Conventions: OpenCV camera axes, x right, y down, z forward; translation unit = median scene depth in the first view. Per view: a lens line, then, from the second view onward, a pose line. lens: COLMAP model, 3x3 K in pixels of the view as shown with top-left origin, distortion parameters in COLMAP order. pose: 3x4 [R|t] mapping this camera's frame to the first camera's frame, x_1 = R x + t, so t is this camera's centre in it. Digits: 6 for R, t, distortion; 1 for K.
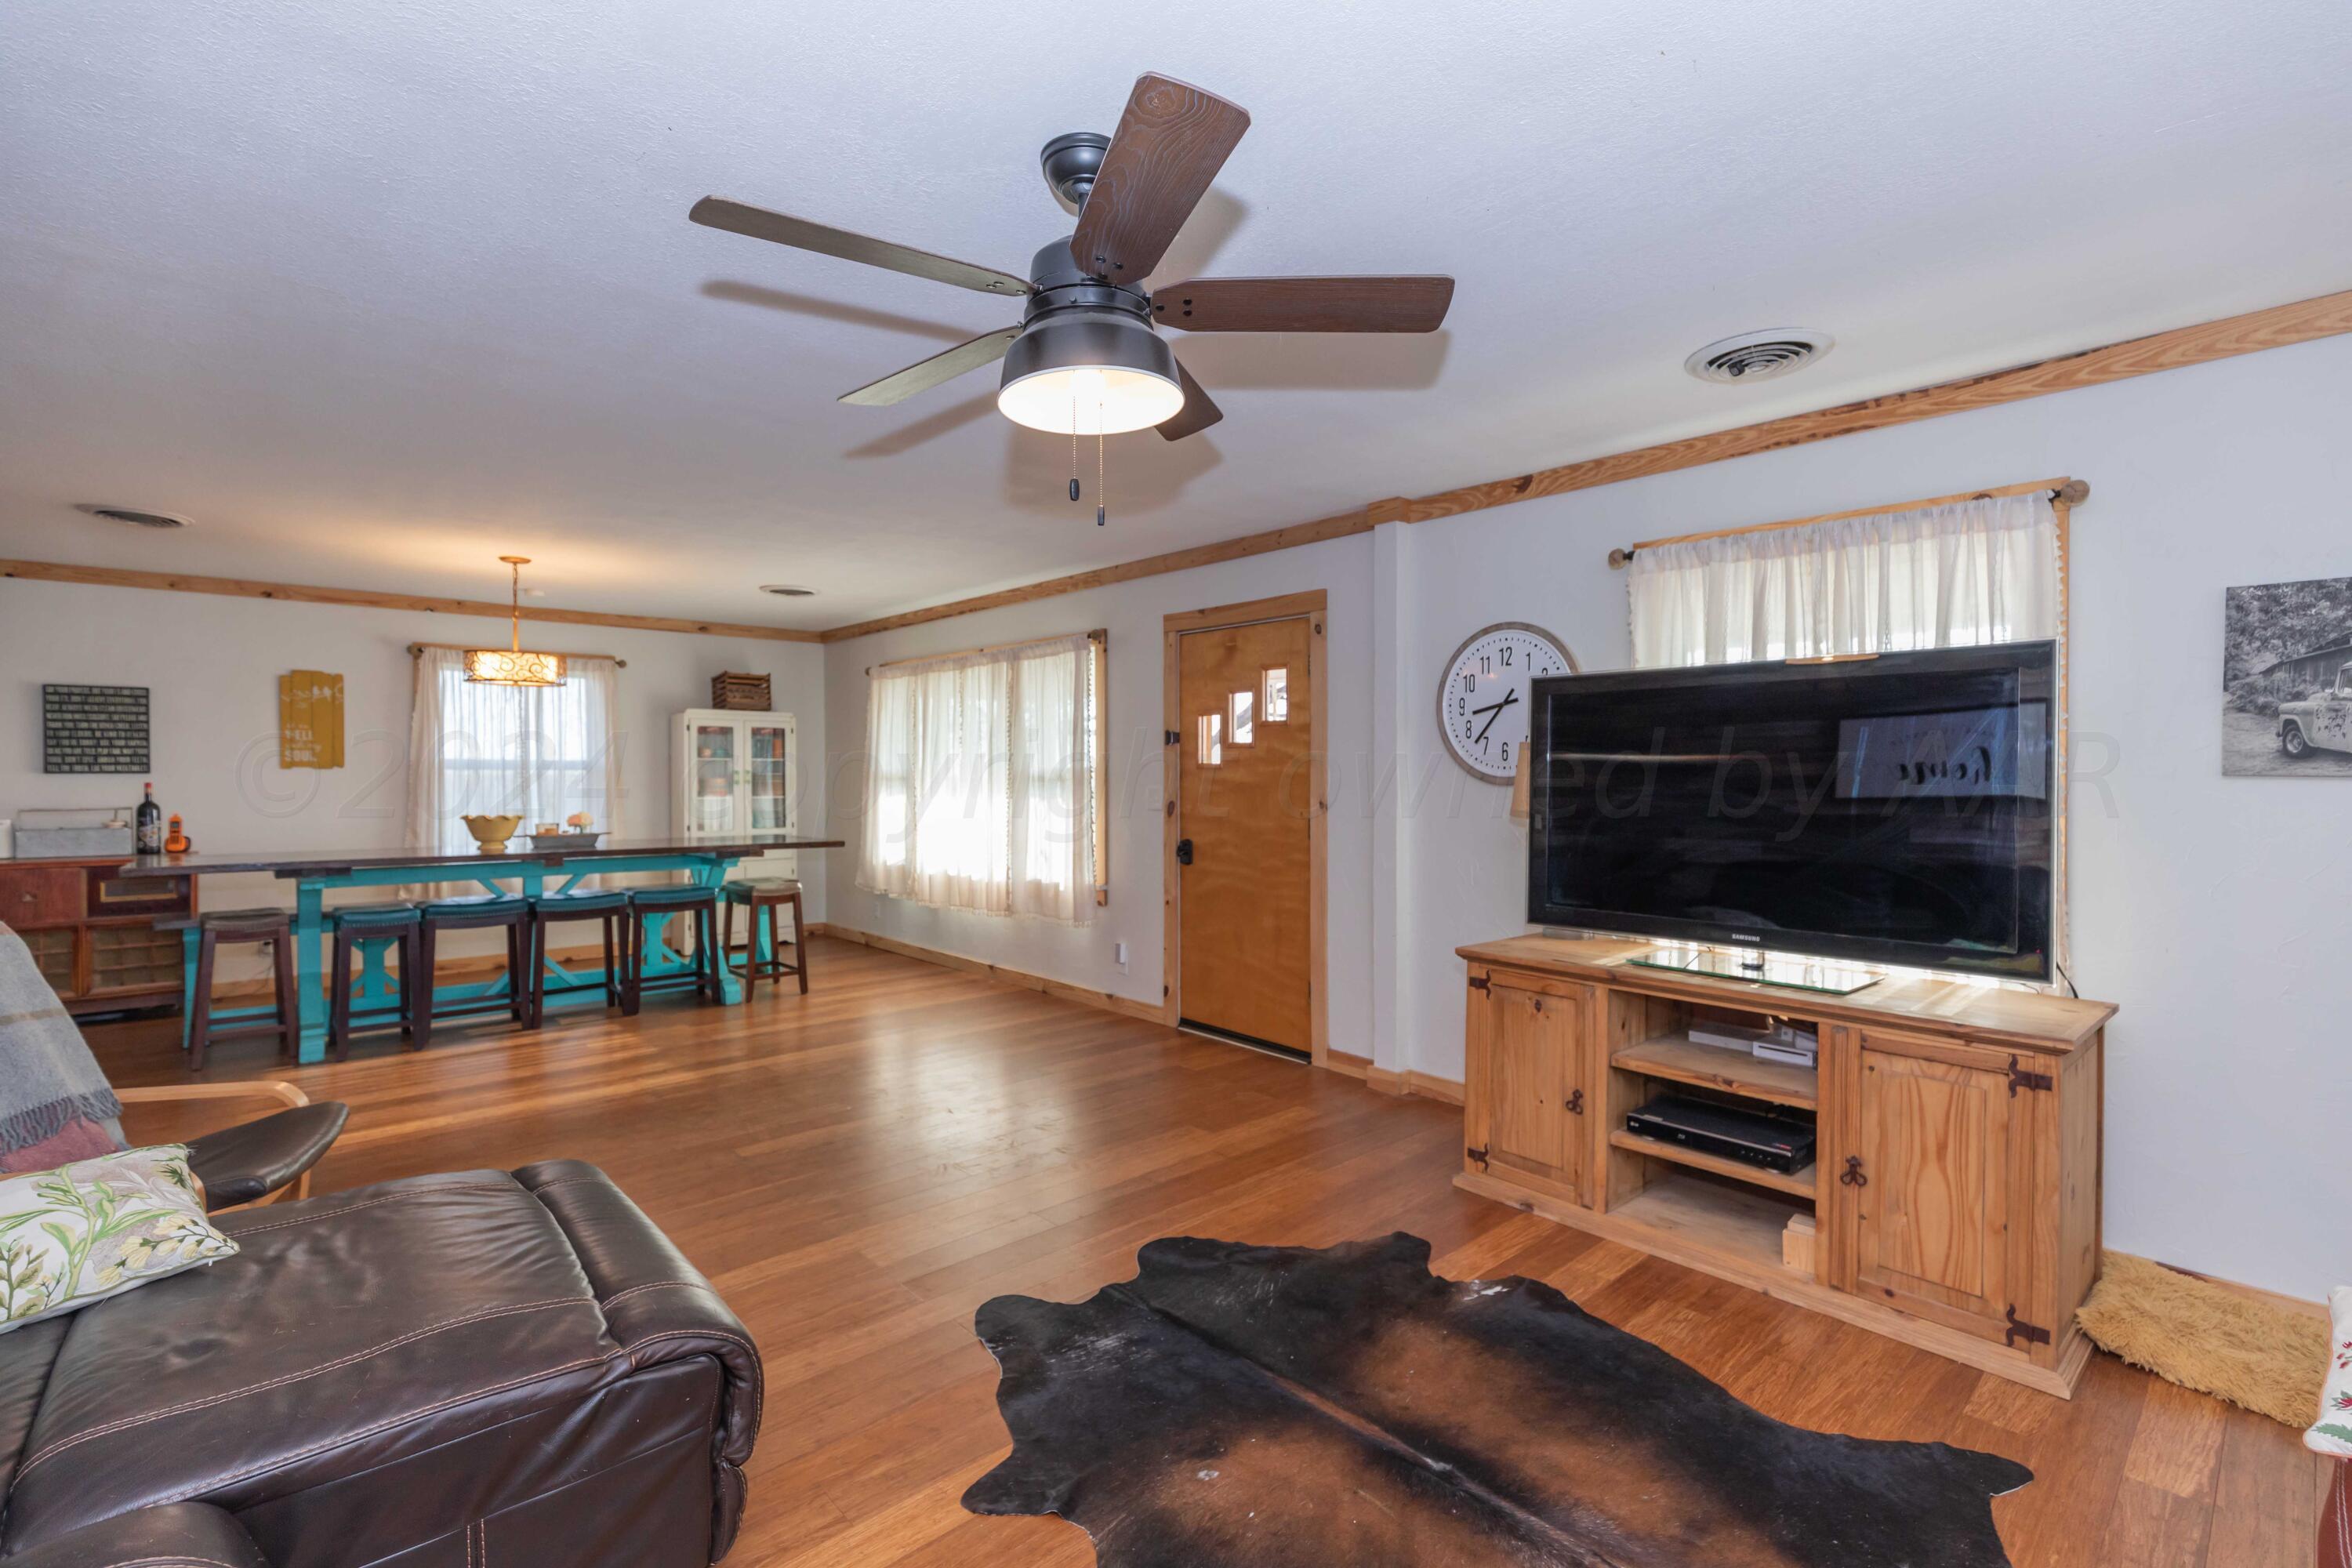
lens RADIAL K [[1071.8, 0, 1191.4], [0, 1071.8, 793.3], [0, 0, 1]] dist [0.005327, 0.000190]
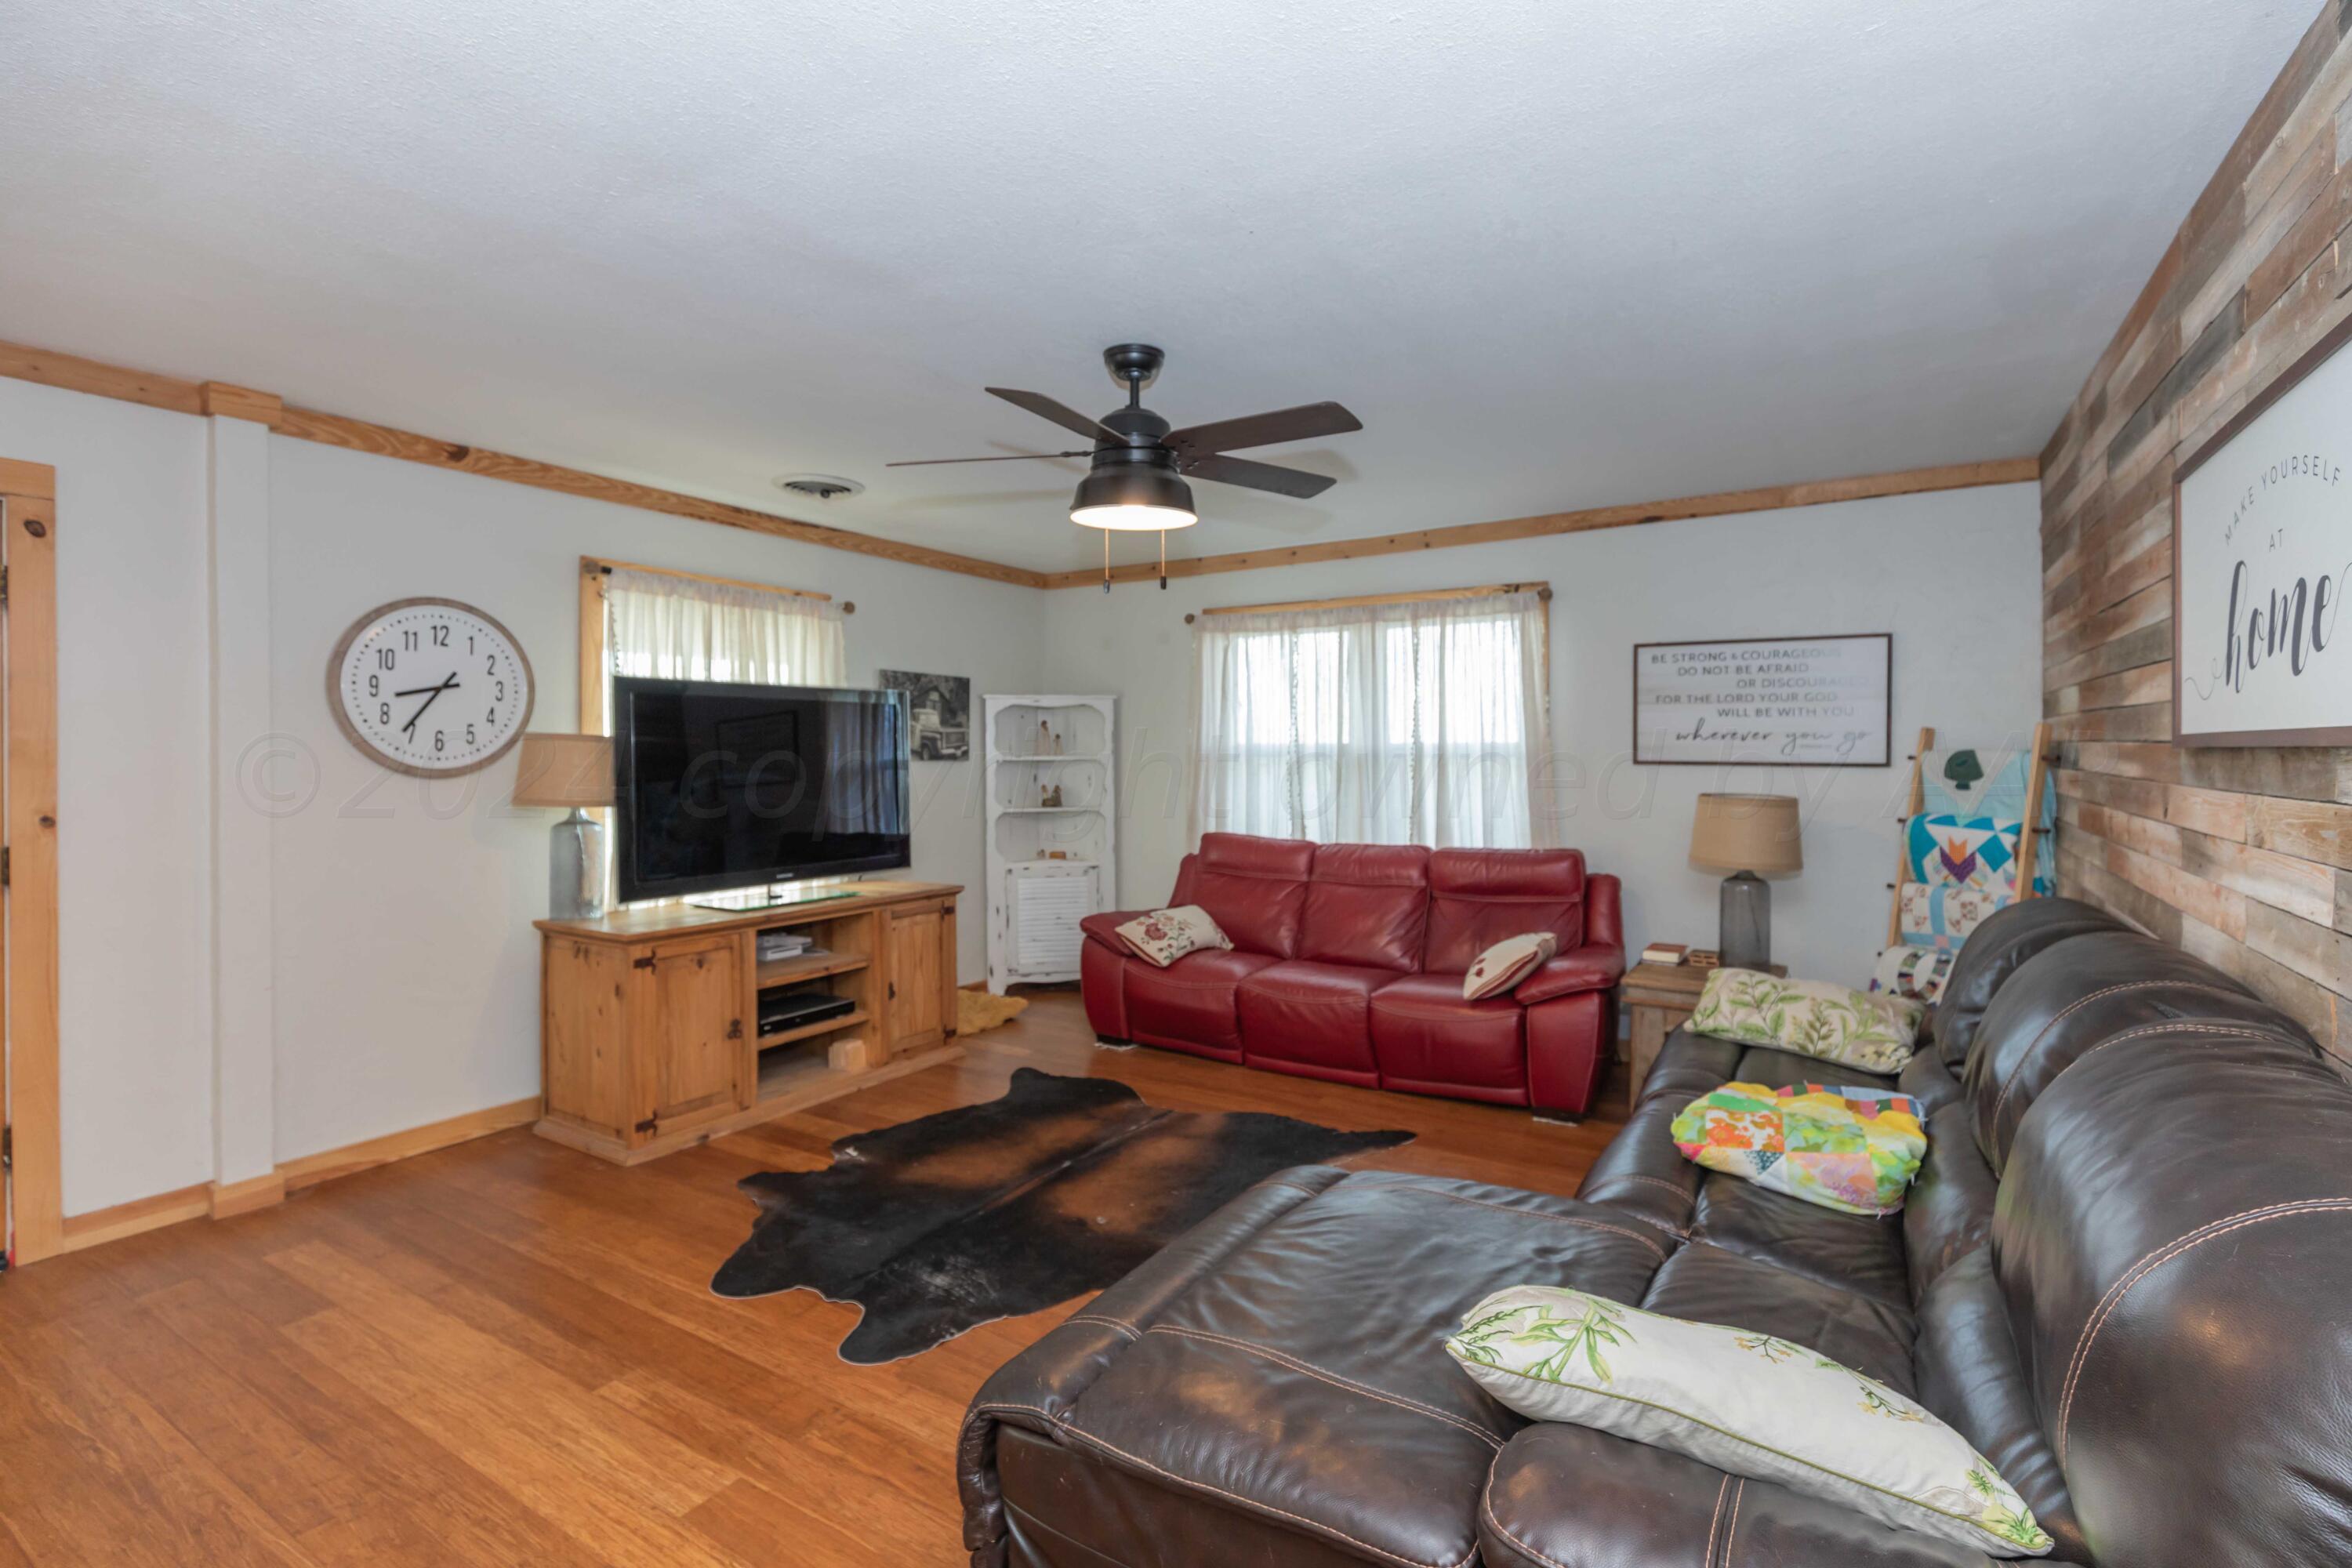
lens RADIAL K [[1069.6, 0, 1178.3], [0, 1069.6, 766.4], [0, 0, 1]] dist [0.001272, 0.000156]
pose [[-0.270816, -0.018865, 0.962446, -0.874672], [0.016137, 0.999579, 0.024133, -0.034031], [-0.962496, 0.022067, -0.270397, 0.759125]]
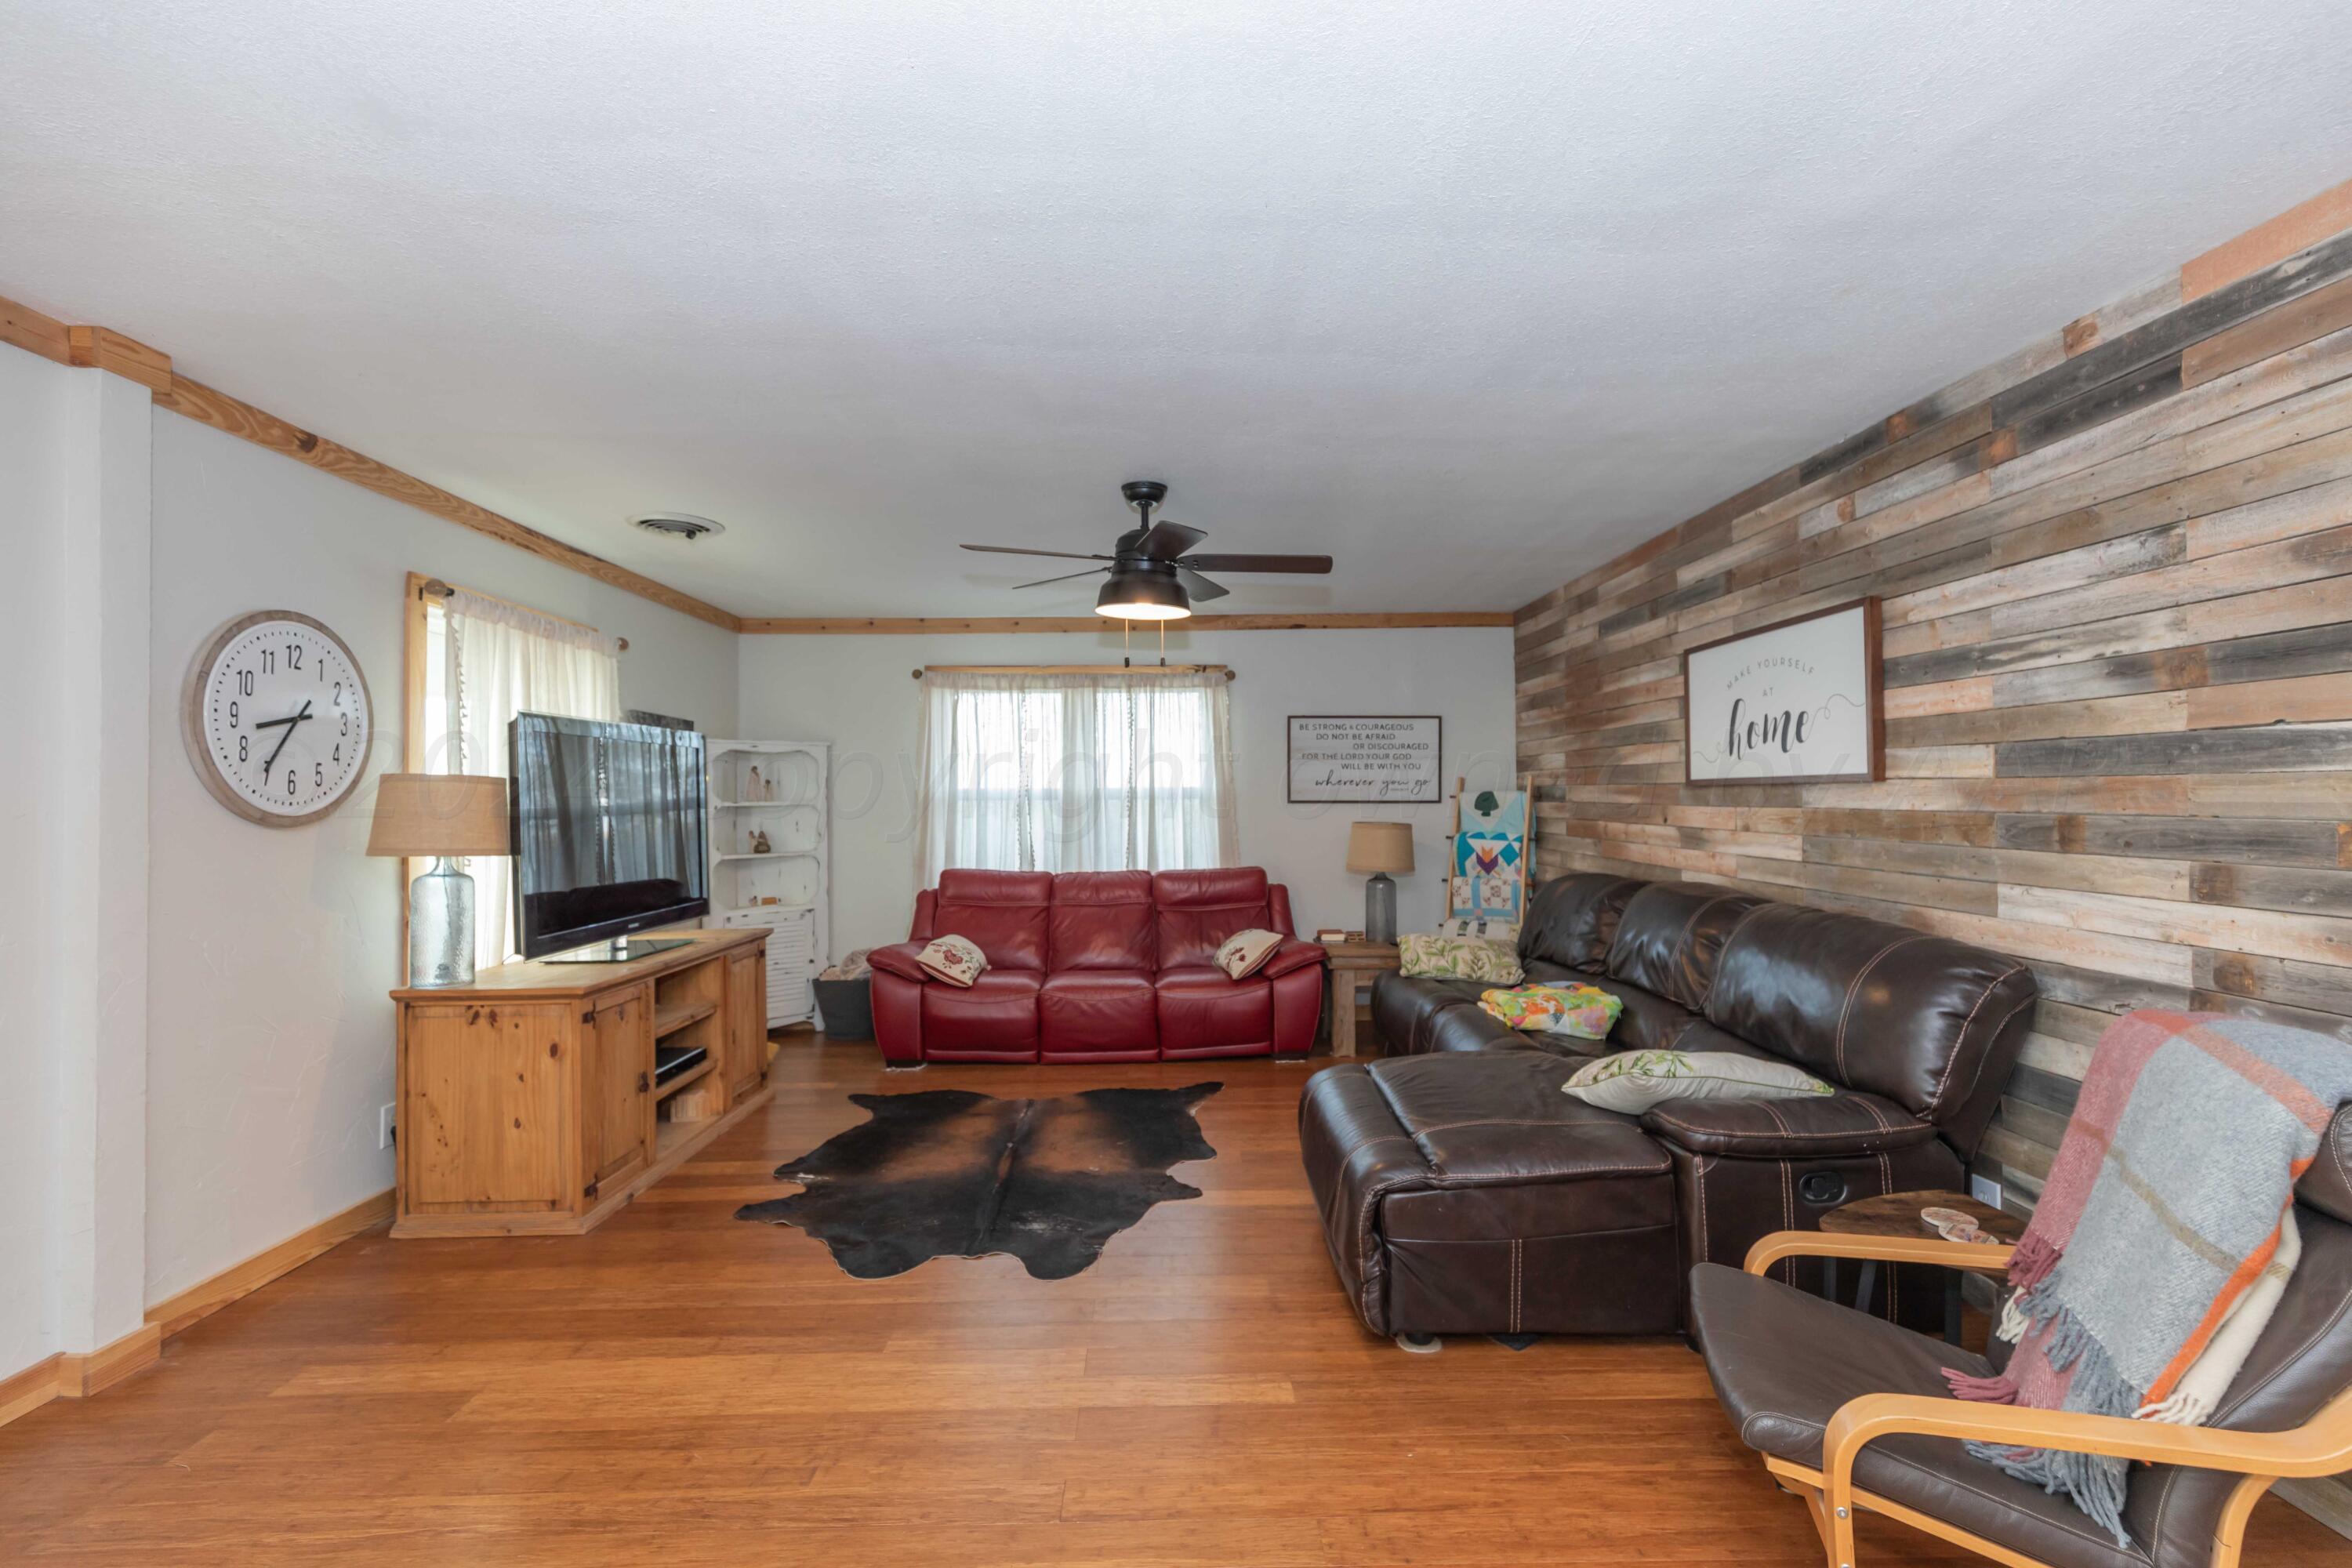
lens RADIAL K [[1071.8, 0, 1191.4], [0, 1071.8, 793.3], [0, 0, 1]] dist [0.005327, 0.000190]
pose [[-0.761476, 0.003972, 0.648181, -0.801919], [0.014967, 0.999822, 0.011456, -0.035248], [-0.648020, 0.018425, -0.761401, 1.371785]]
